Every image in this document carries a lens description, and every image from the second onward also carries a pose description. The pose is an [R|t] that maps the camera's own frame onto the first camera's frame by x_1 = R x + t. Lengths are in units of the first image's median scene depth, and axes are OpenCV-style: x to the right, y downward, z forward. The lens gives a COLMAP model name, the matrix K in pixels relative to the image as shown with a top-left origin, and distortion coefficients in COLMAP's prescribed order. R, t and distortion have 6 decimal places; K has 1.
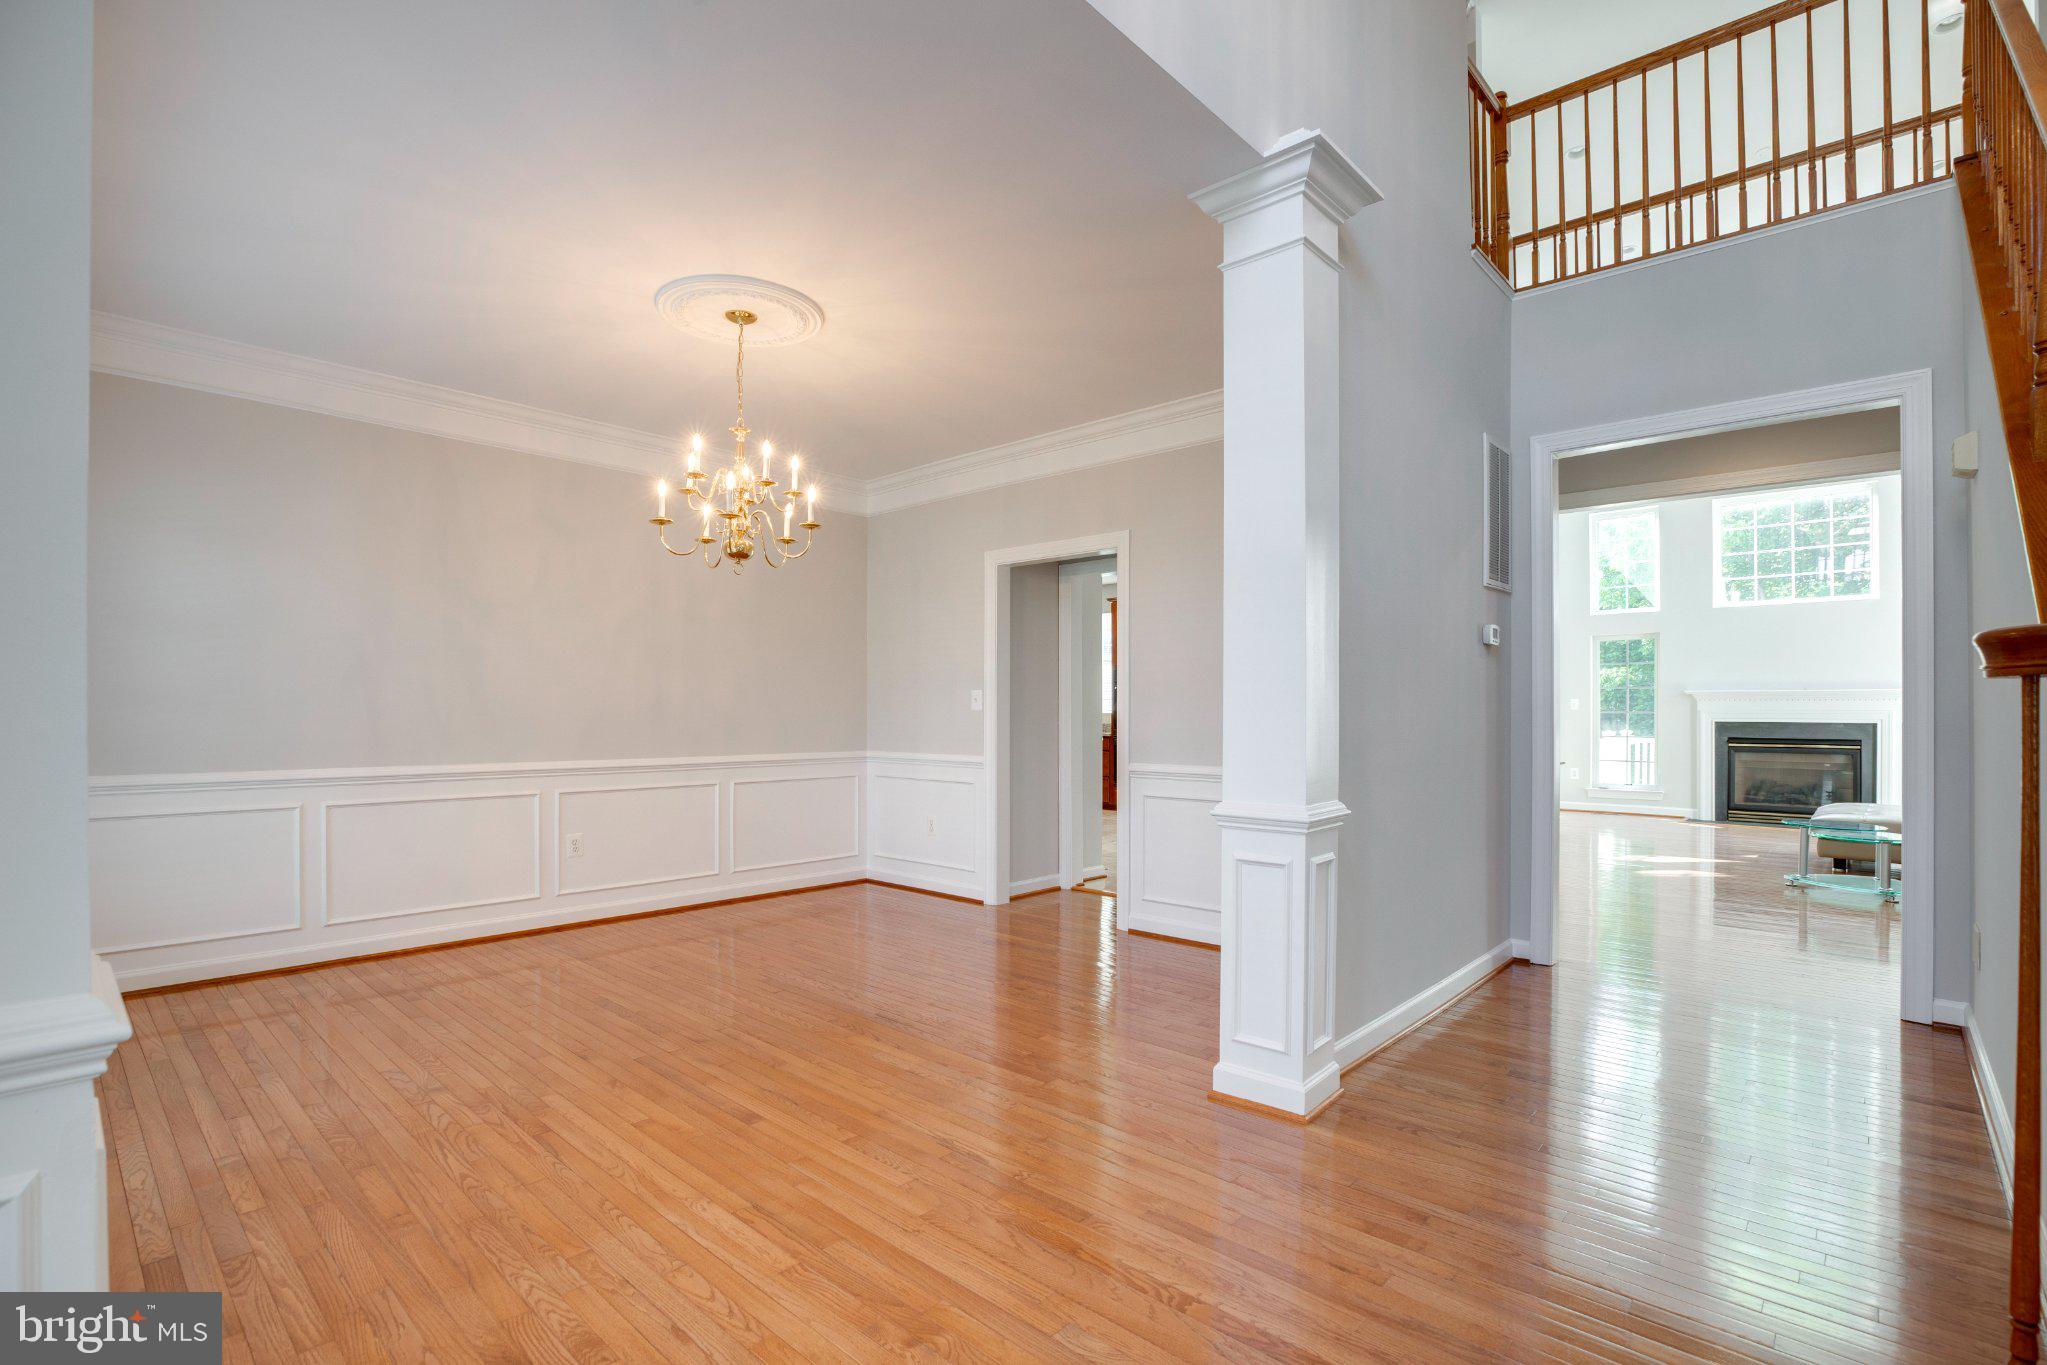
lens RADIAL K [[947.7, 0, 1017.3], [0, 947.7, 708.1], [0, 0, 1]] dist [-0.035658, -0.000094]
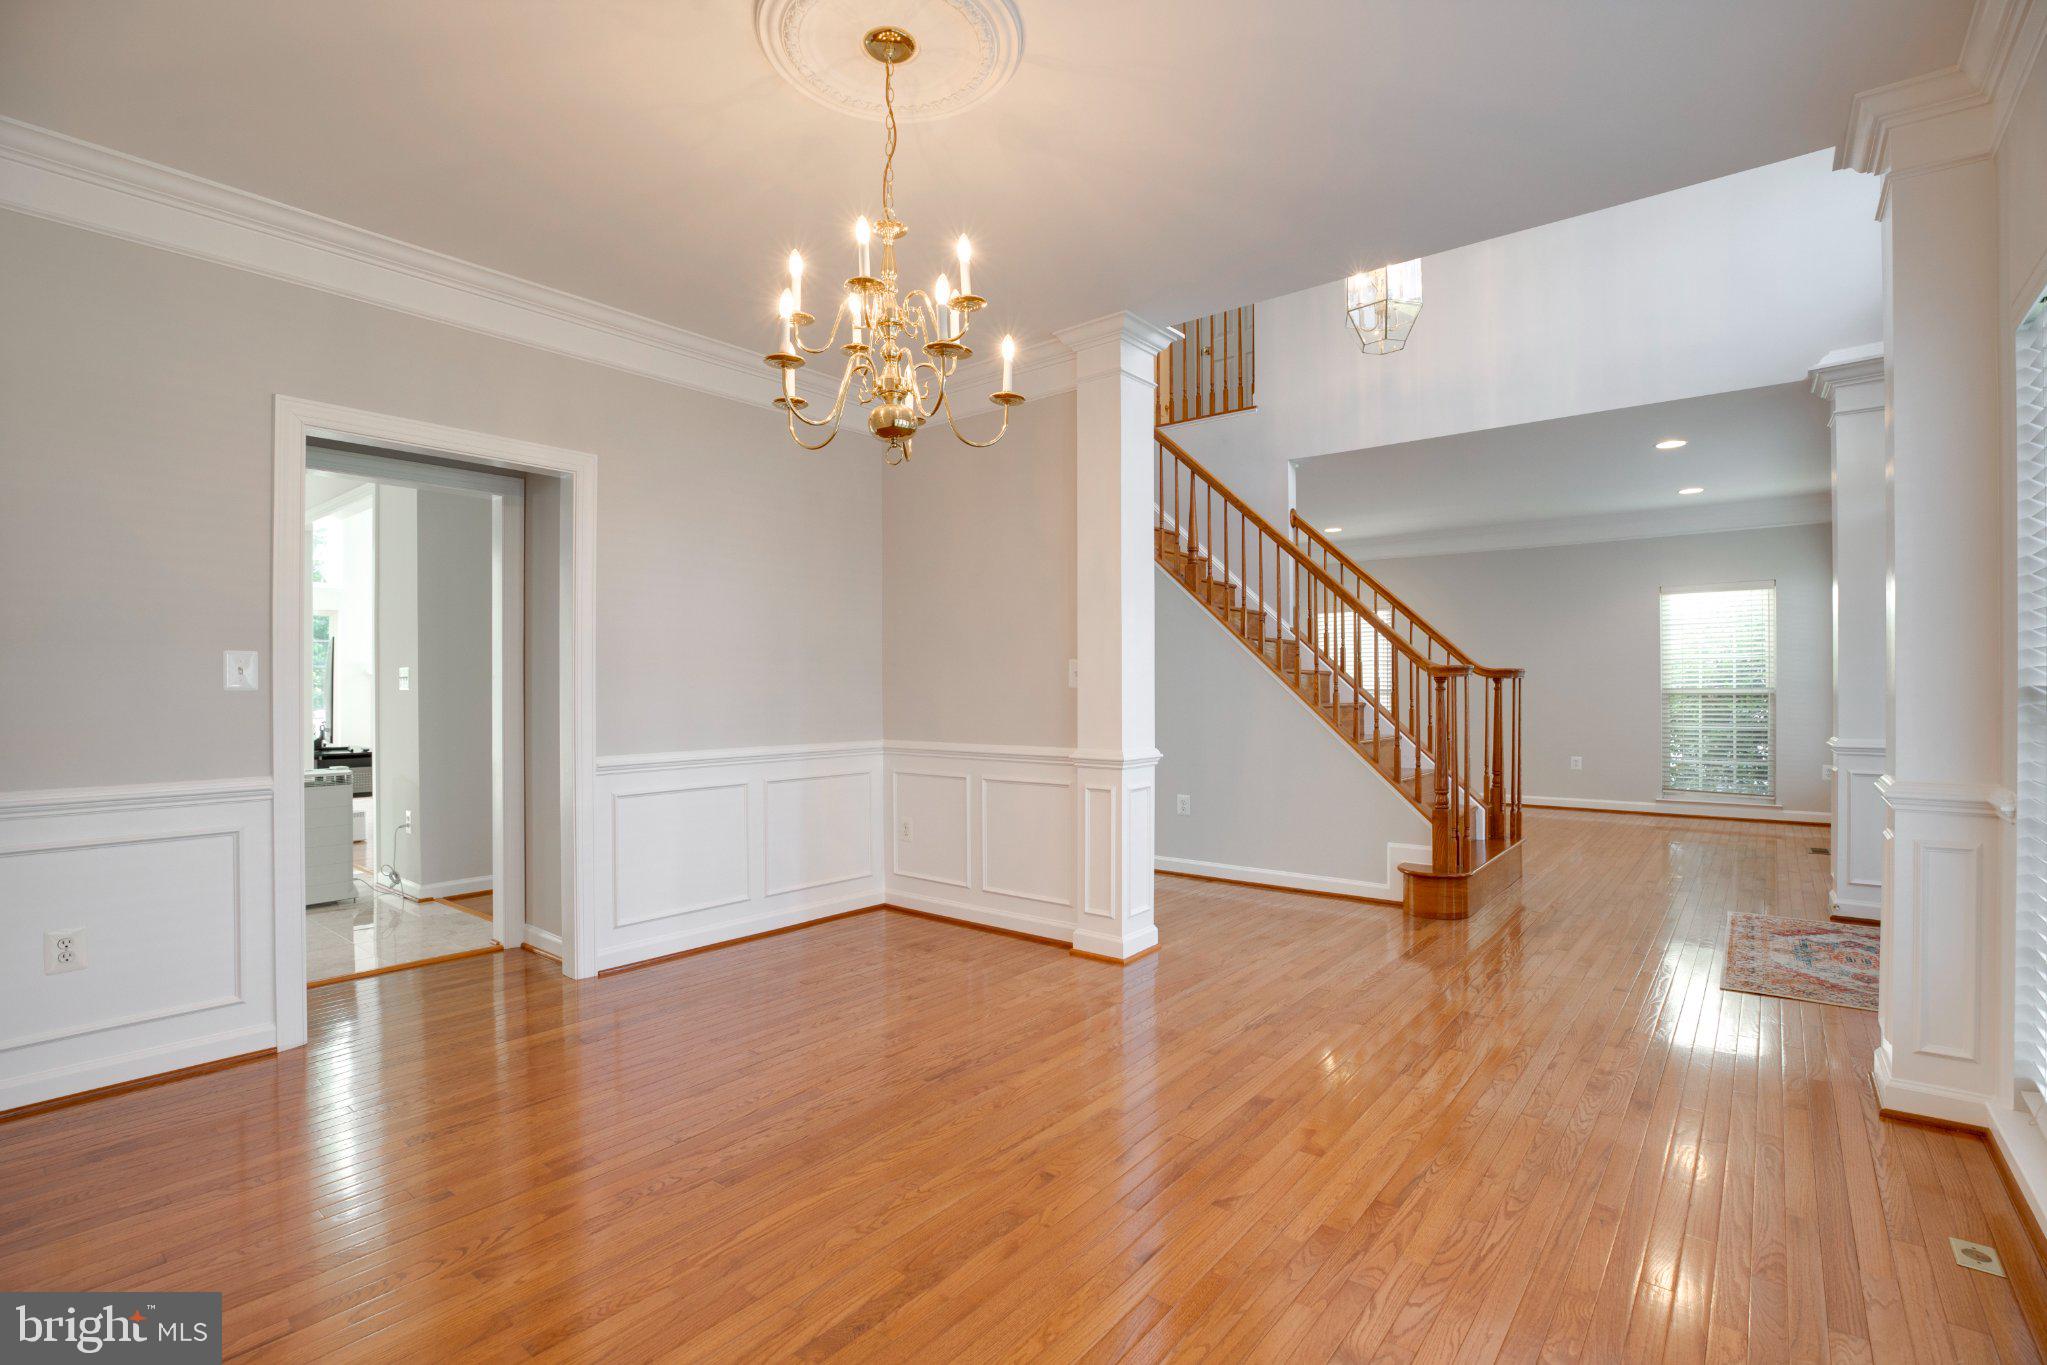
lens RADIAL K [[947.7, 0, 1017.3], [0, 947.7, 708.1], [0, 0, 1]] dist [-0.035658, -0.000094]
pose [[-0.066648, -0.020766, 0.997560, -1.062912], [0.000632, 0.999782, 0.020855, 0.002260], [-0.997776, 0.002021, -0.066621, 1.128200]]
